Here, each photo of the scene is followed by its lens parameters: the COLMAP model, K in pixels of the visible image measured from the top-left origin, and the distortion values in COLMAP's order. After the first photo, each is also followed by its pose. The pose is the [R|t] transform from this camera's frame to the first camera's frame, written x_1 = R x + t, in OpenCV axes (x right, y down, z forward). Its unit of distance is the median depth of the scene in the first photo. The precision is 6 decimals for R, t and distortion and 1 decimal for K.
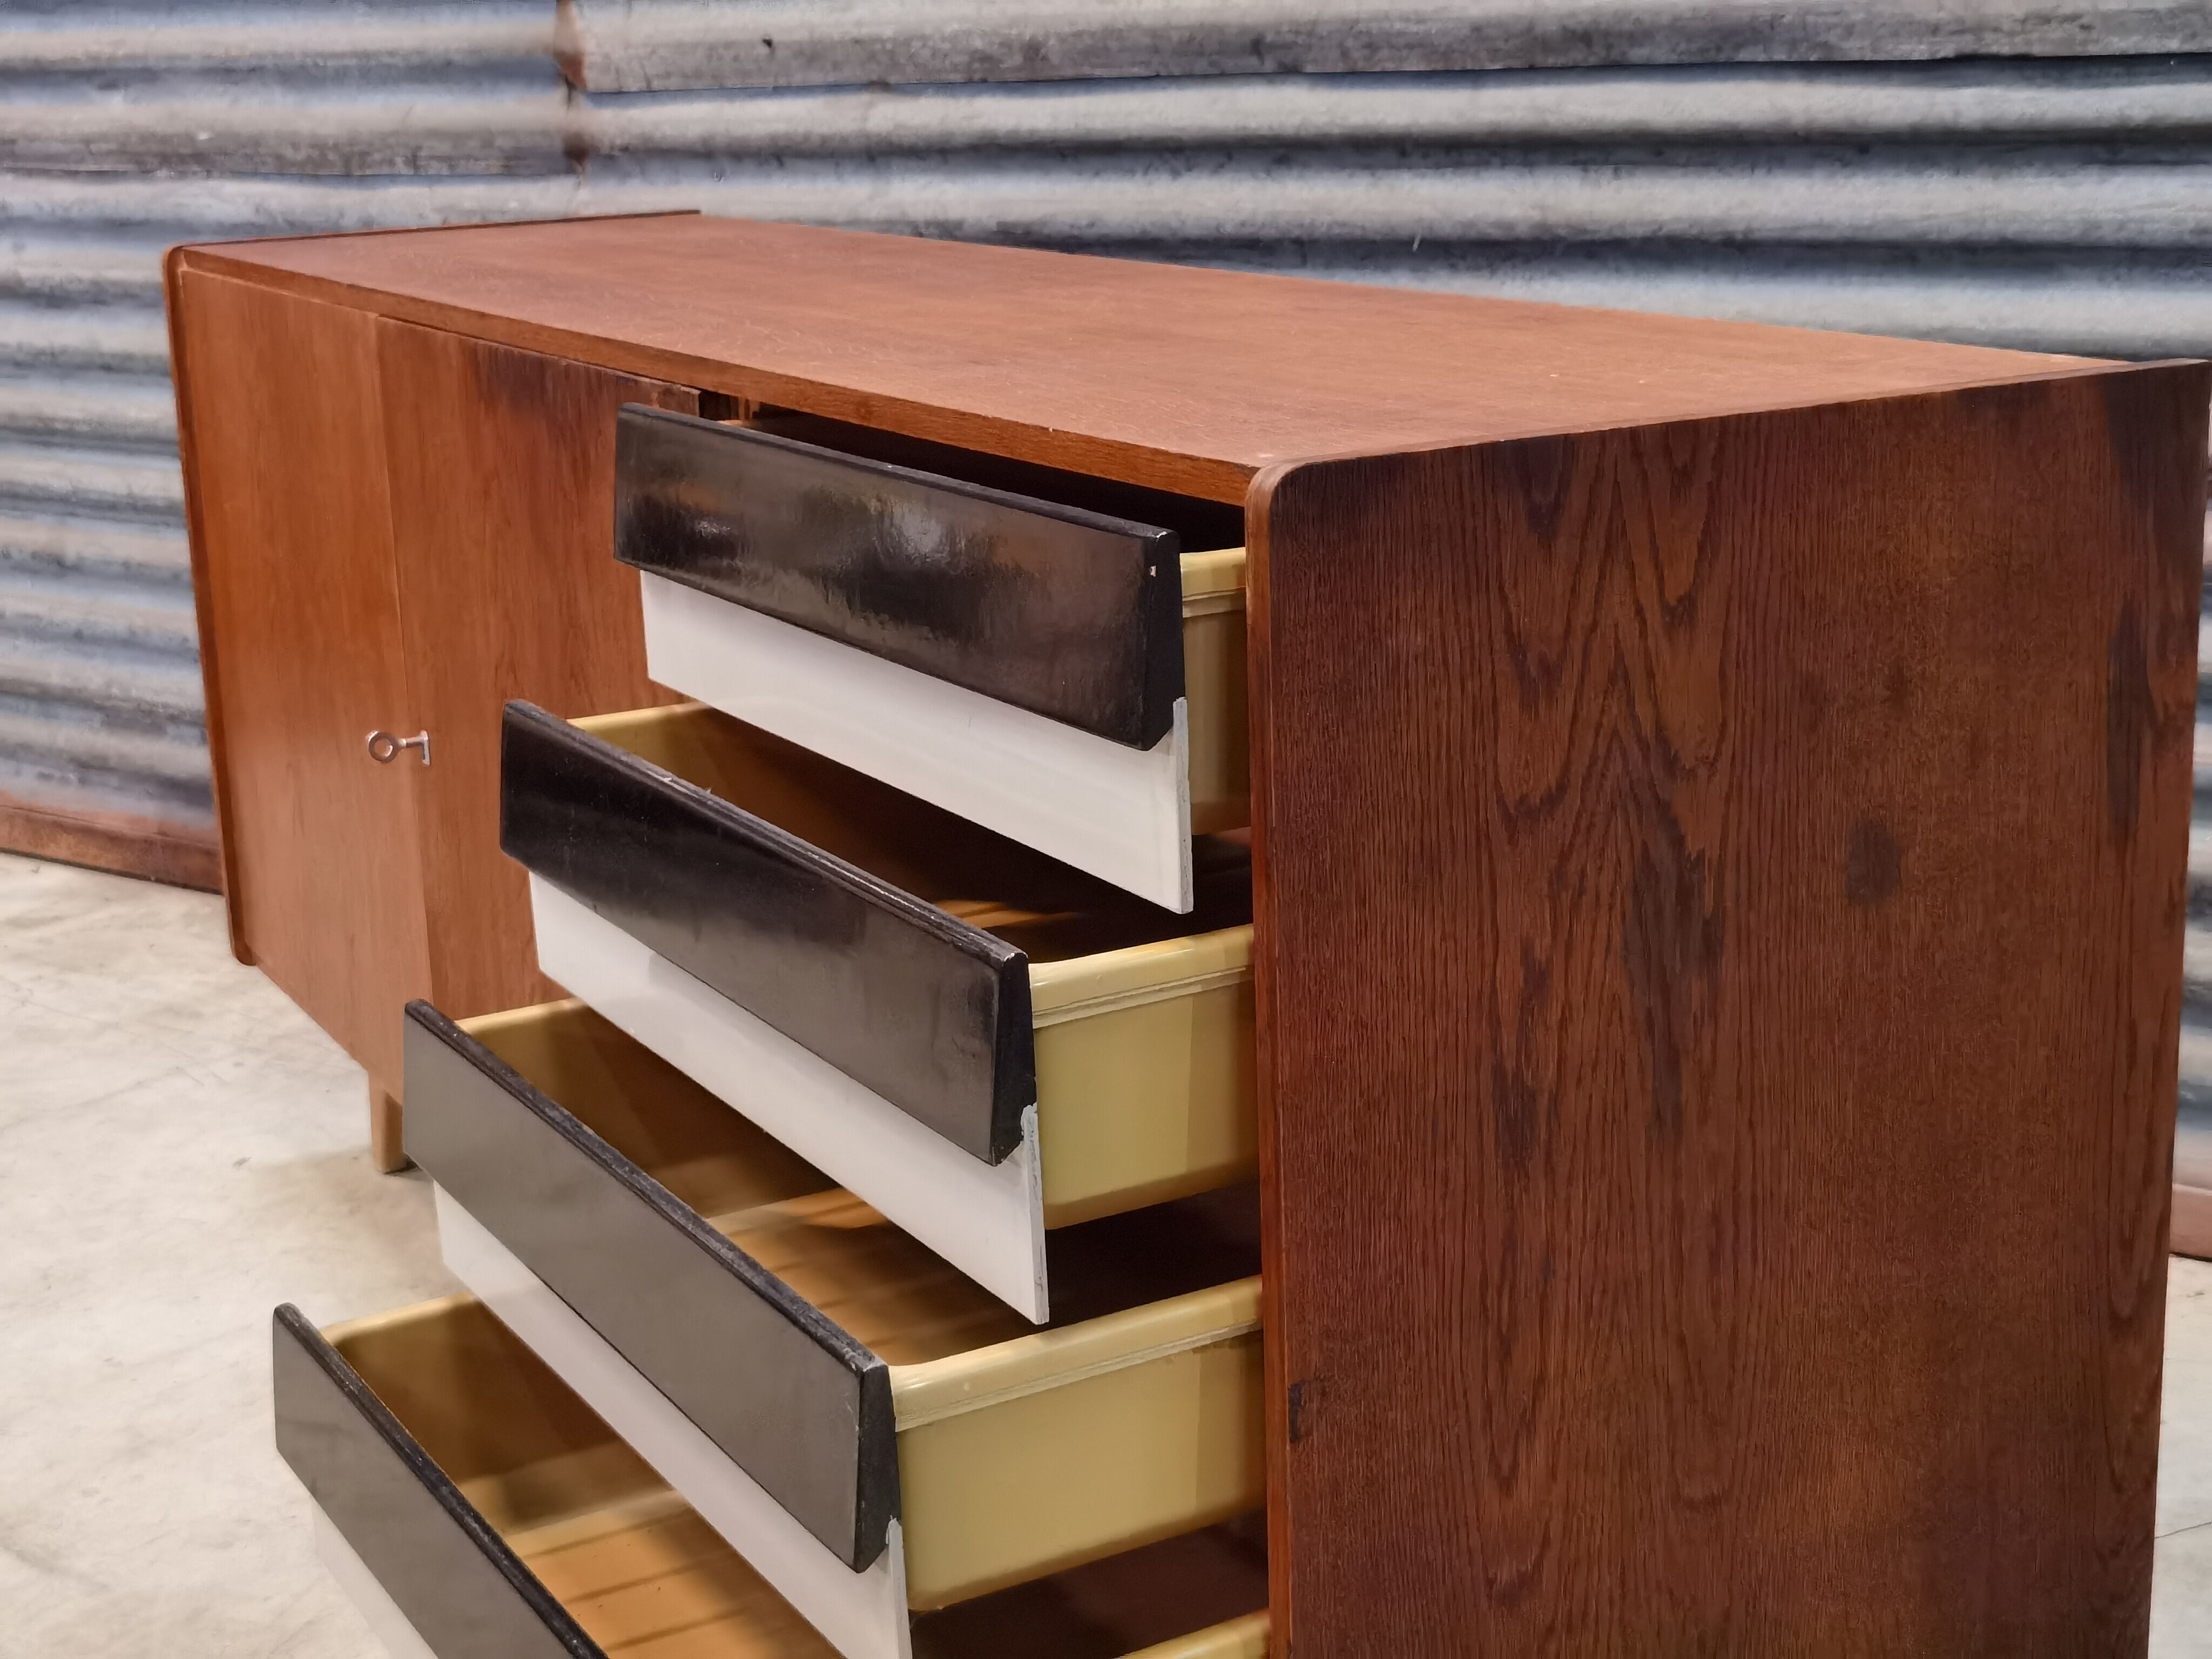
lens RADIAL K [[3177.0, 0, 1115.8], [0, 3177.0, 843.1], [0, 0, 1]] dist [-0.004146, -0.125562]
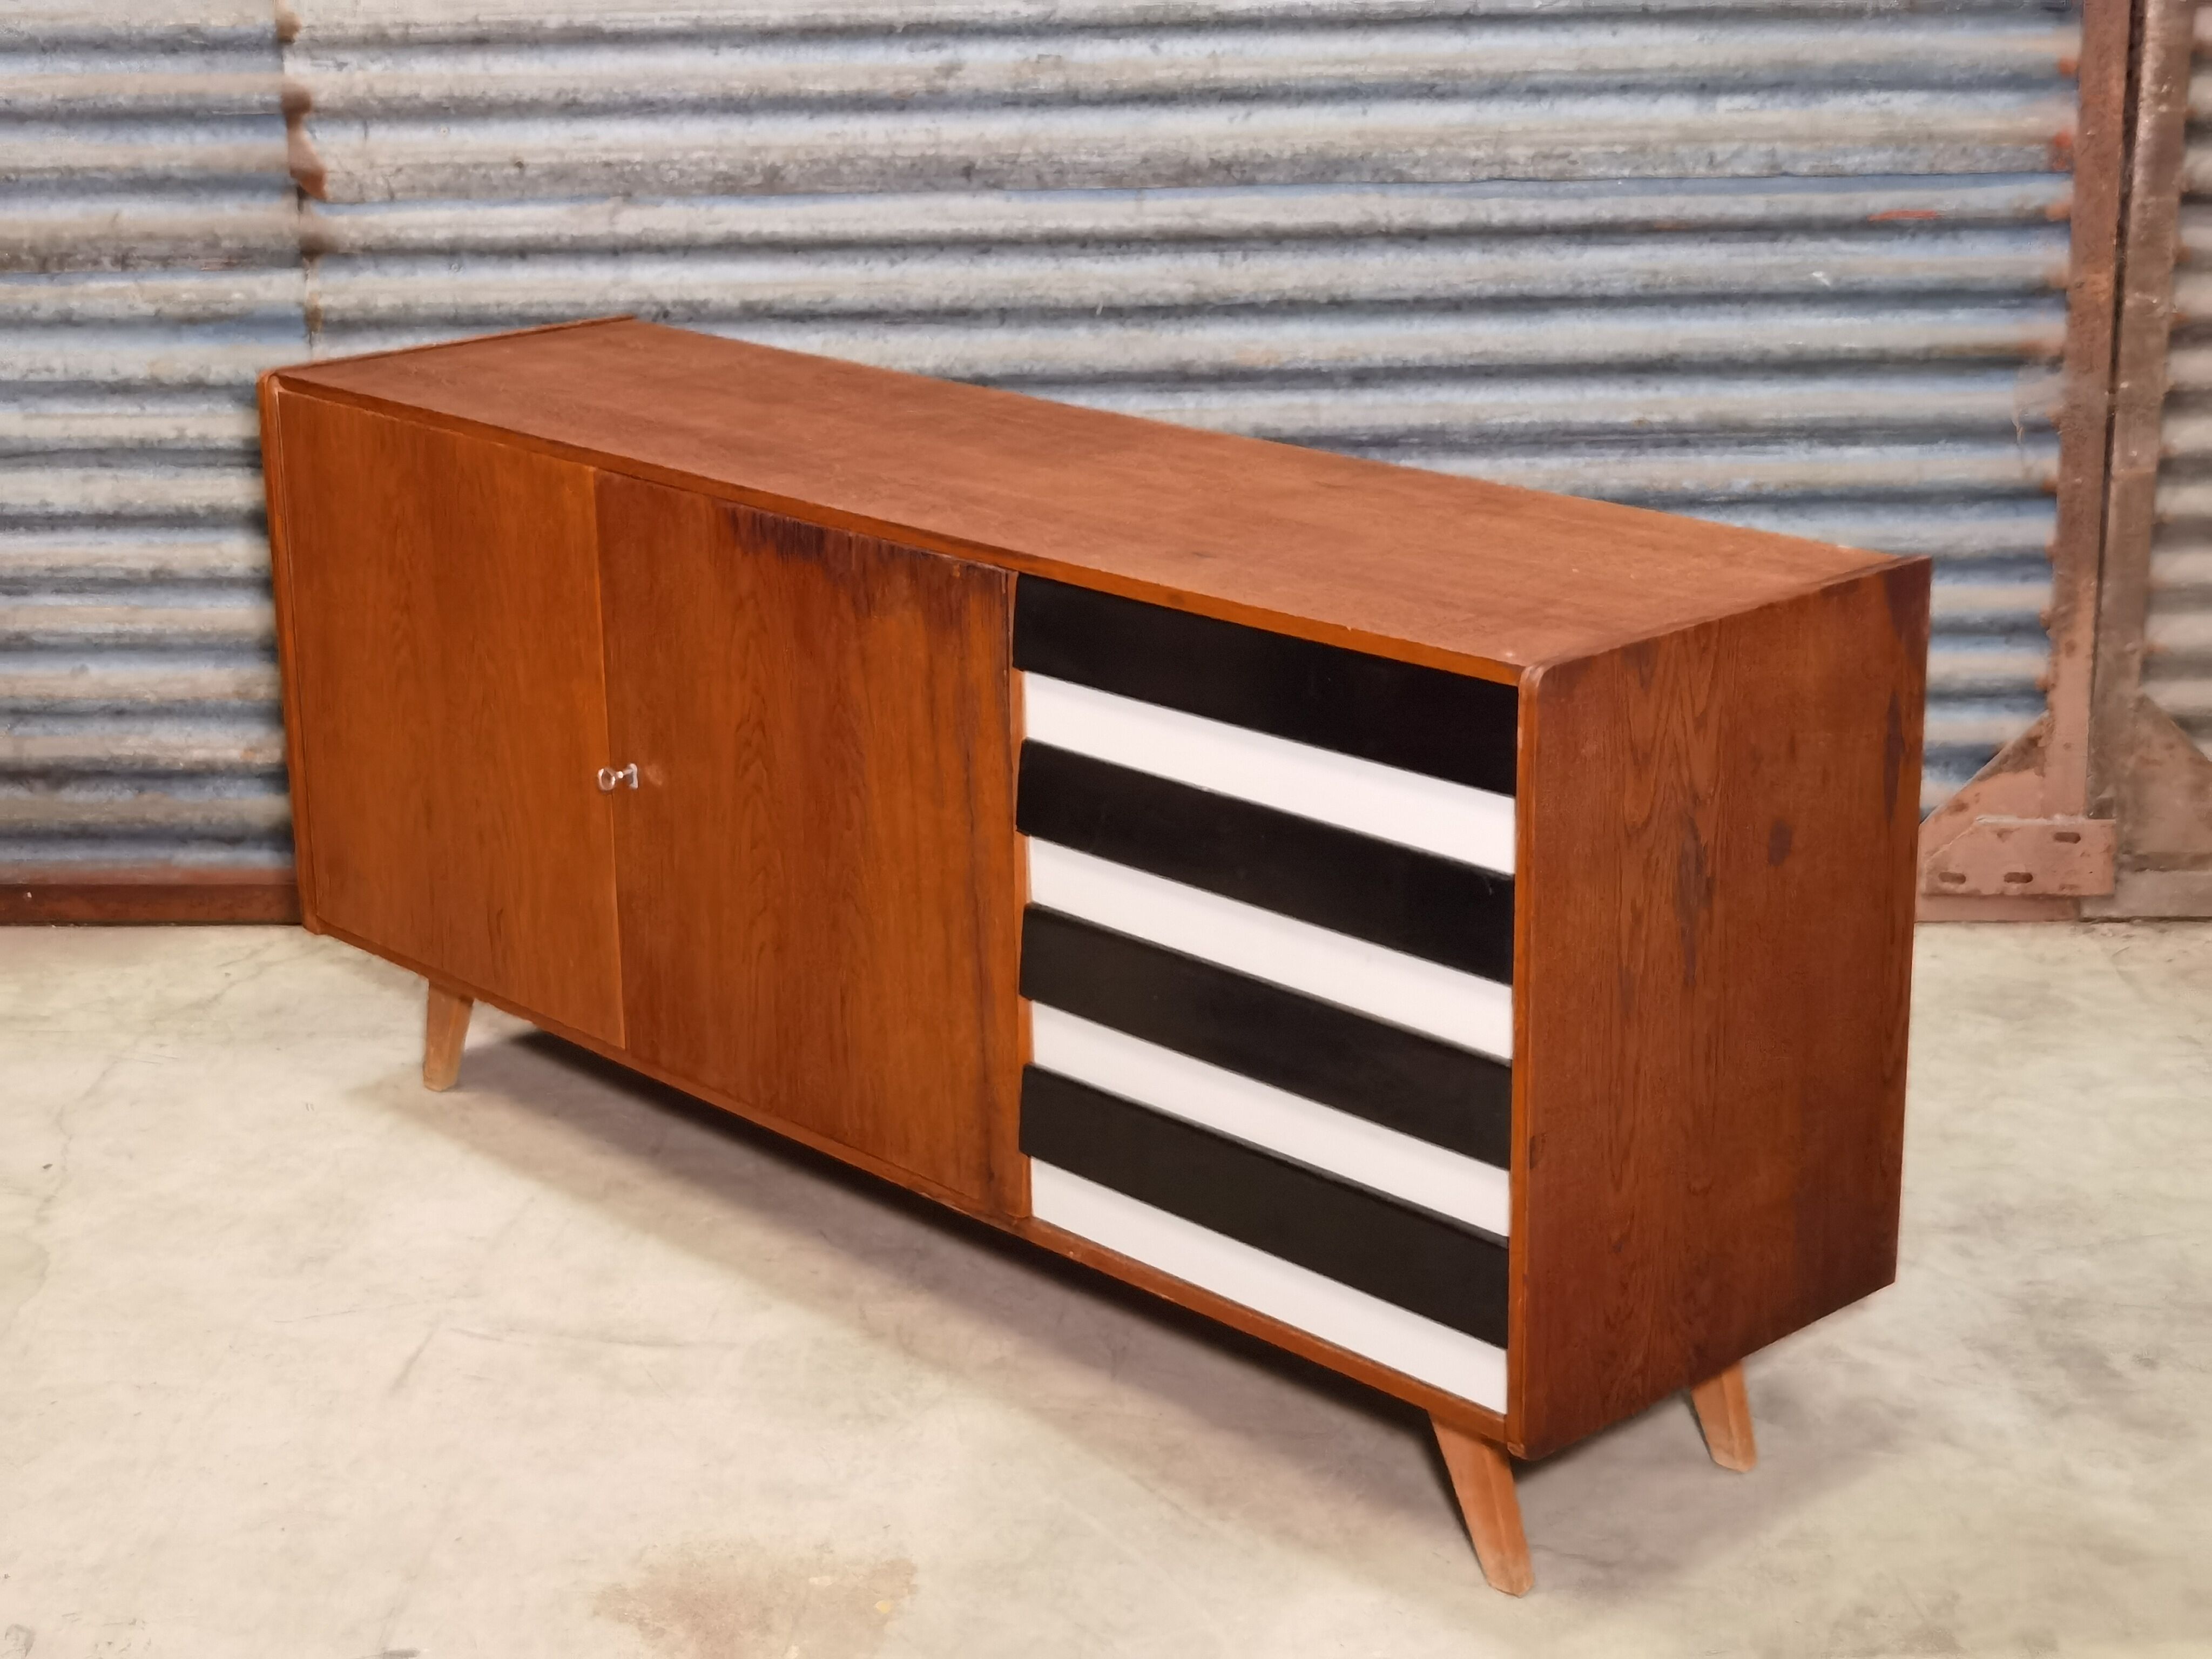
lens RADIAL K [[3637.9, 0, 1113.8], [0, 3637.9, 816.7], [0, 0, 1]] dist [0.107922, -0.858400]
pose [[0.853606, -0.139408, 0.501919, -0.701629], [0.121870, 0.990229, 0.067774, -0.069410], [-0.506463, 0.003316, 0.862255, -0.379469]]
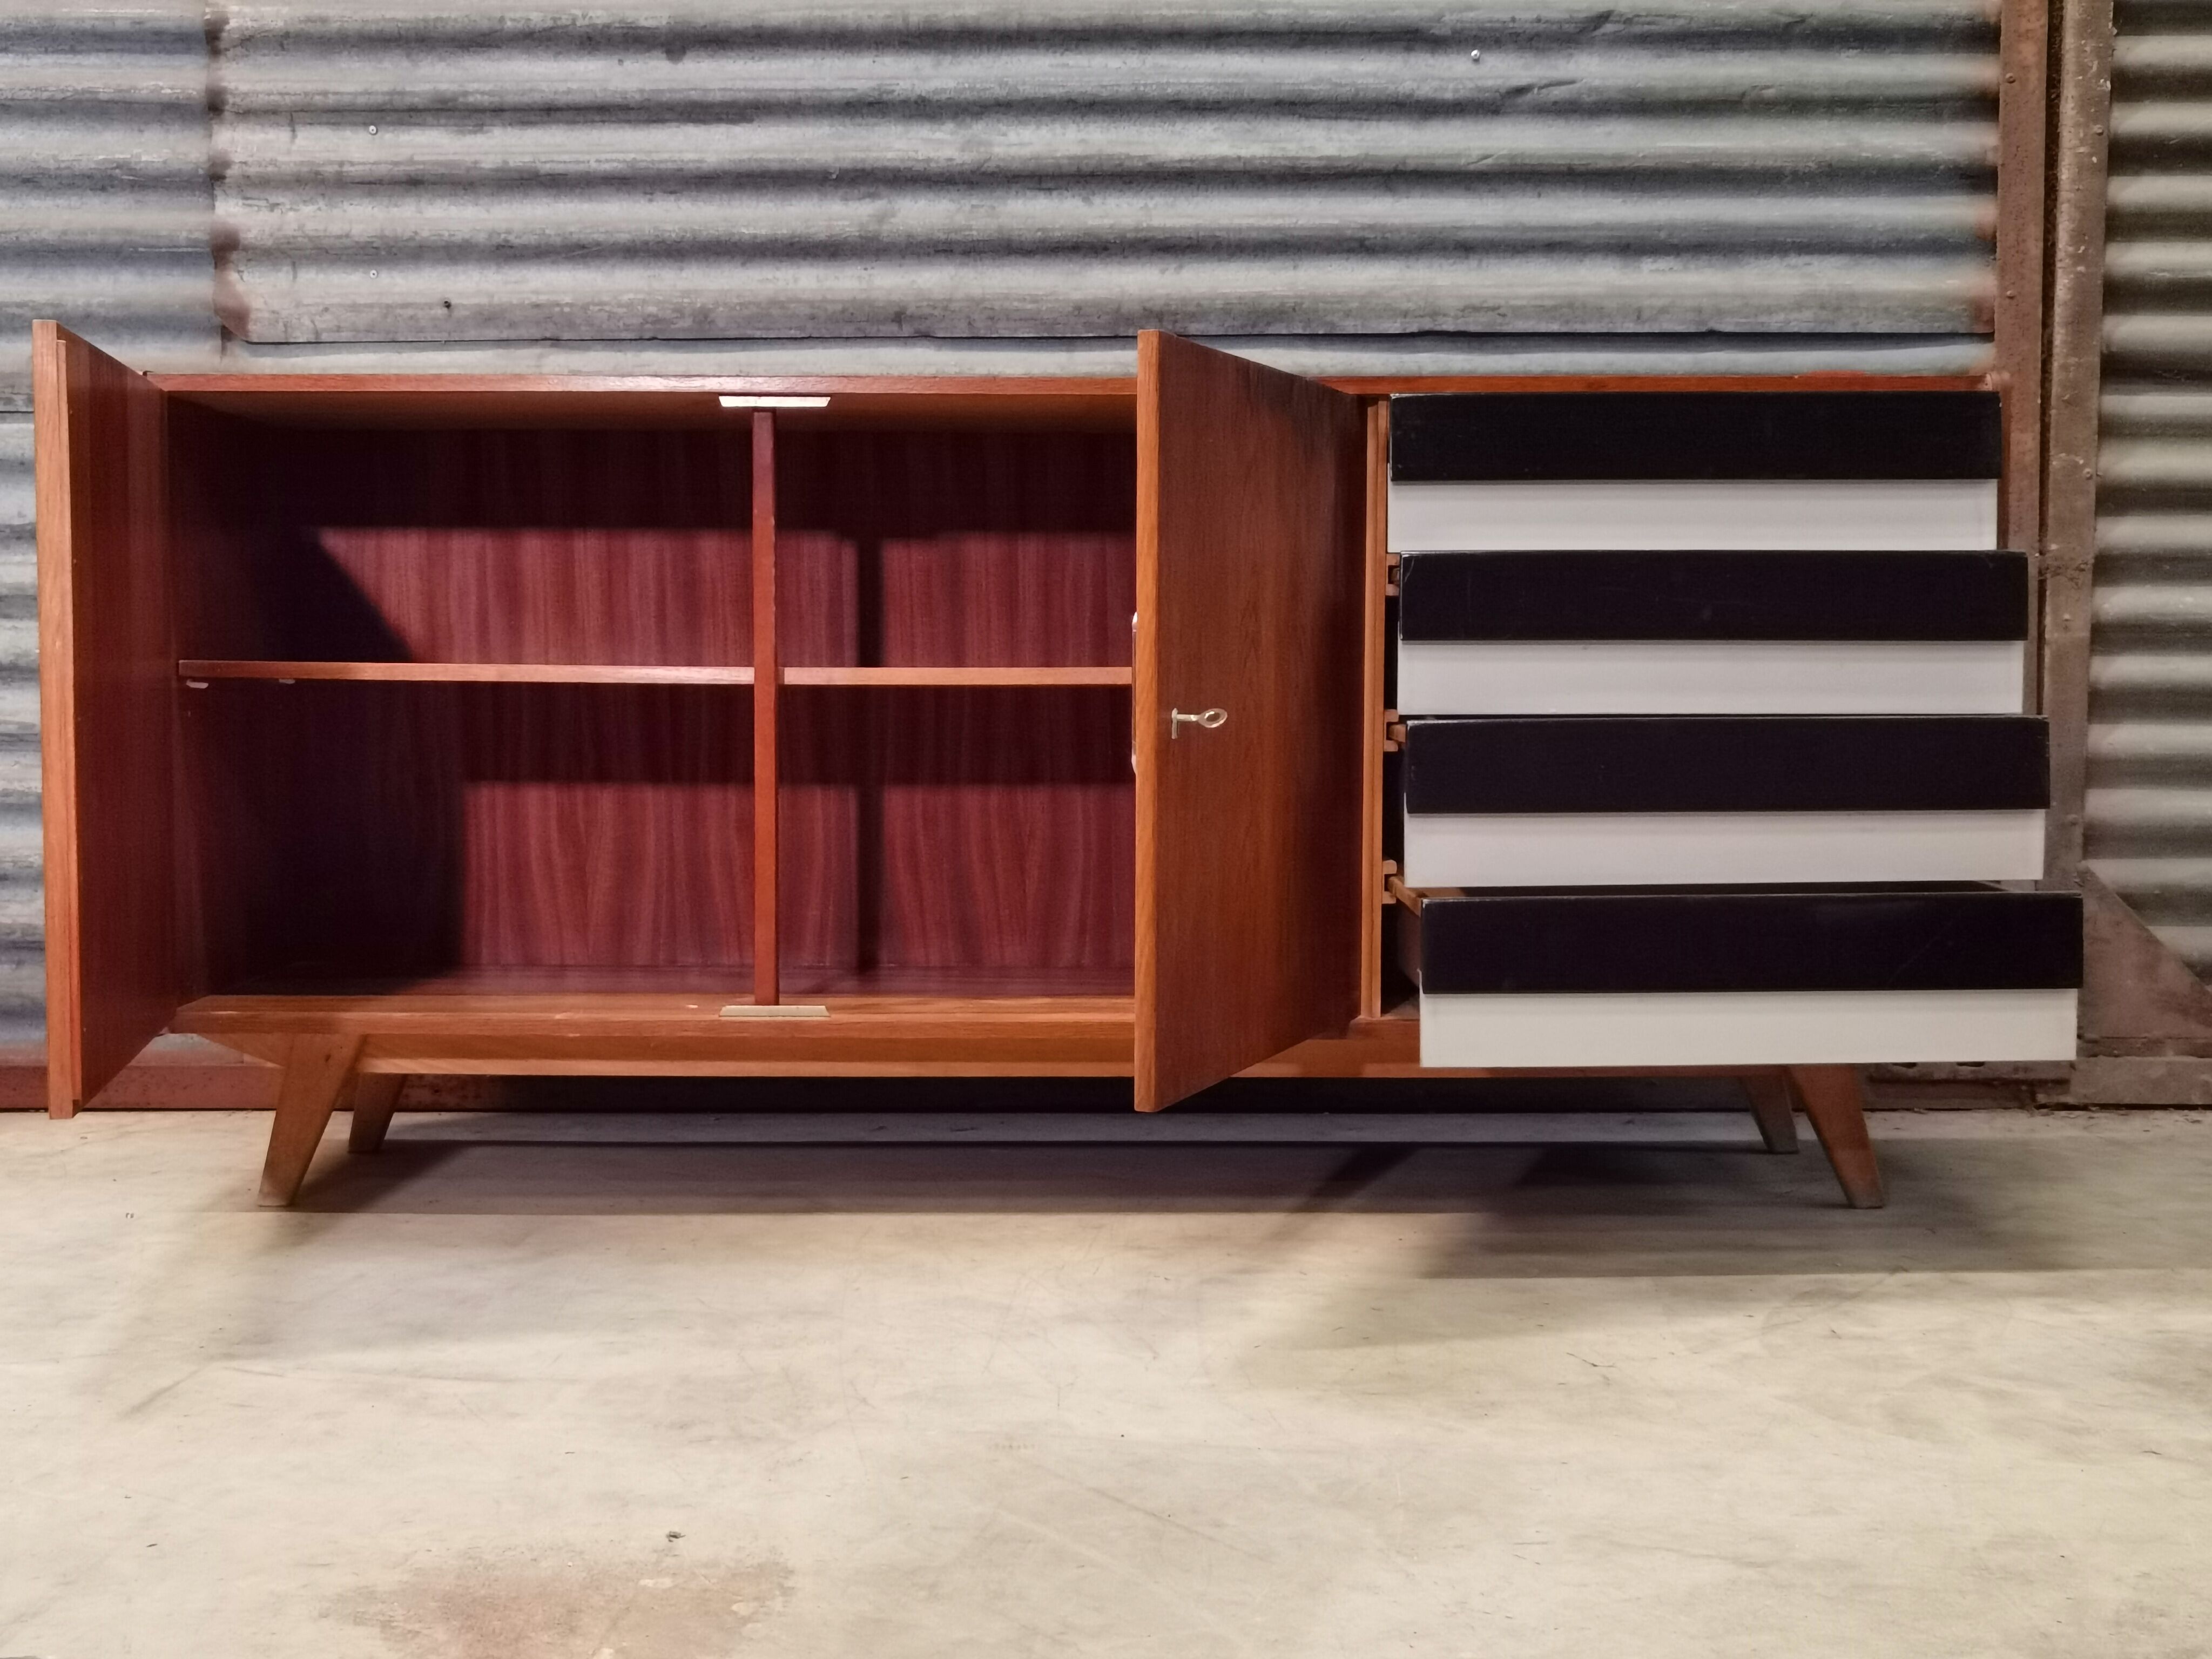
lens RADIAL K [[2682.0, 0, 1098.1], [0, 2682.0, 823.0], [0, 0, 1]] dist [-0.090568, 0.310612]
pose [[0.833715, -0.004896, 0.552174, -0.499209], [0.116970, 0.978835, -0.167930, 0.160357], [-0.539664, 0.204593, 0.816642, 0.050571]]
